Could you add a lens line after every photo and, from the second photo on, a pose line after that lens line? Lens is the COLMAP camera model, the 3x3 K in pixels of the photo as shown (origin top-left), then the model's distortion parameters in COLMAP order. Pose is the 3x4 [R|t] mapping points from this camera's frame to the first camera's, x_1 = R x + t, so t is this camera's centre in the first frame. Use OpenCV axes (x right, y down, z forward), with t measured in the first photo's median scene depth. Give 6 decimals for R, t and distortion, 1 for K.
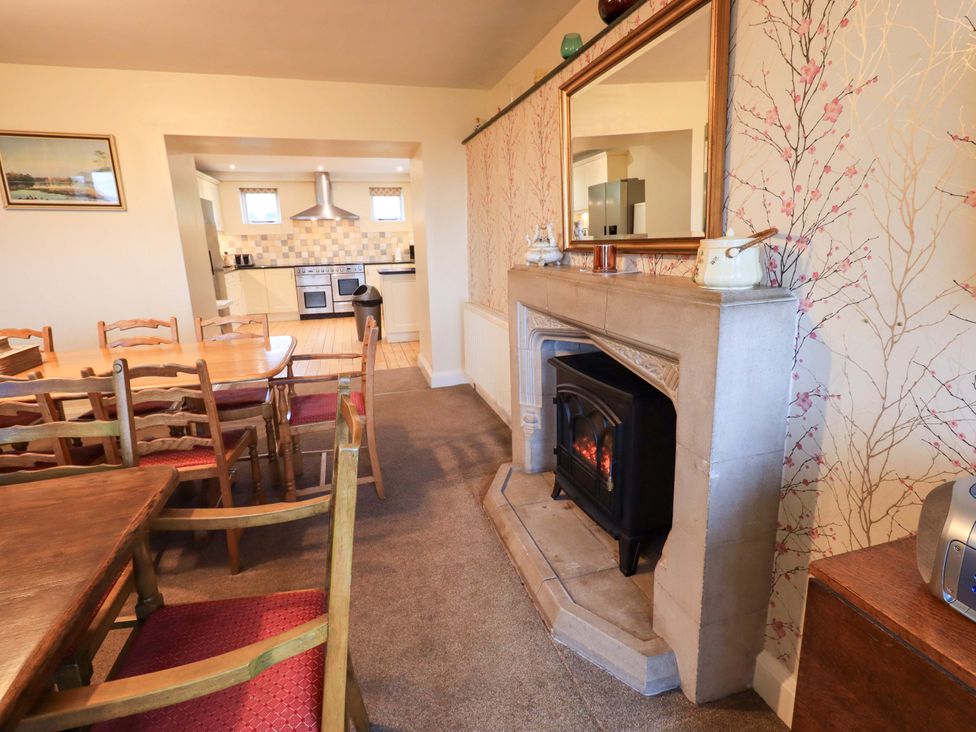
lens RADIAL K [[506.9, 0, 493.7], [0, 506.9, 351.8], [0, 0, 1]] dist [0.002326, -0.000092]
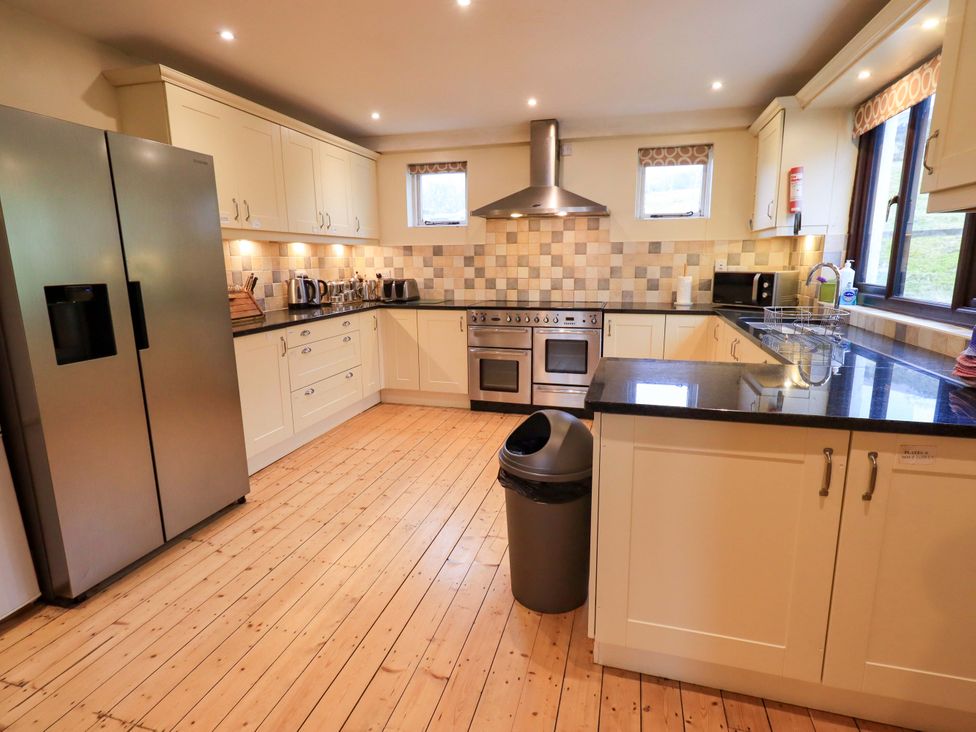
lens RADIAL K [[506.9, 0, 493.7], [0, 506.9, 351.8], [0, 0, 1]] dist [0.002326, -0.000092]
pose [[0.851861, 0.113671, -0.511285, -0.099577], [-0.126353, 0.991935, 0.010012, -0.126078], [0.508299, 0.056073, 0.859353, 0.547051]]
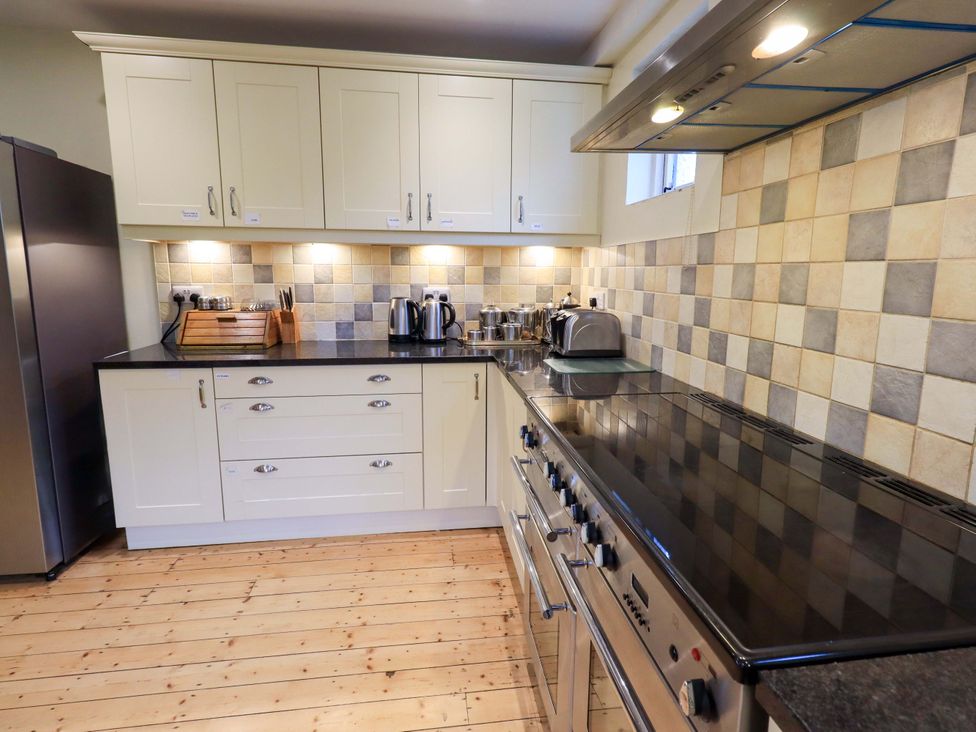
lens RADIAL K [[506.9, 0, 493.7], [0, 506.9, 351.8], [0, 0, 1]] dist [0.002326, -0.000092]
pose [[-0.145176, 0.178922, -0.973093, -0.196260], [-0.217715, 0.953630, 0.207824, -0.211075], [0.965155, 0.242028, -0.099490, 0.945773]]
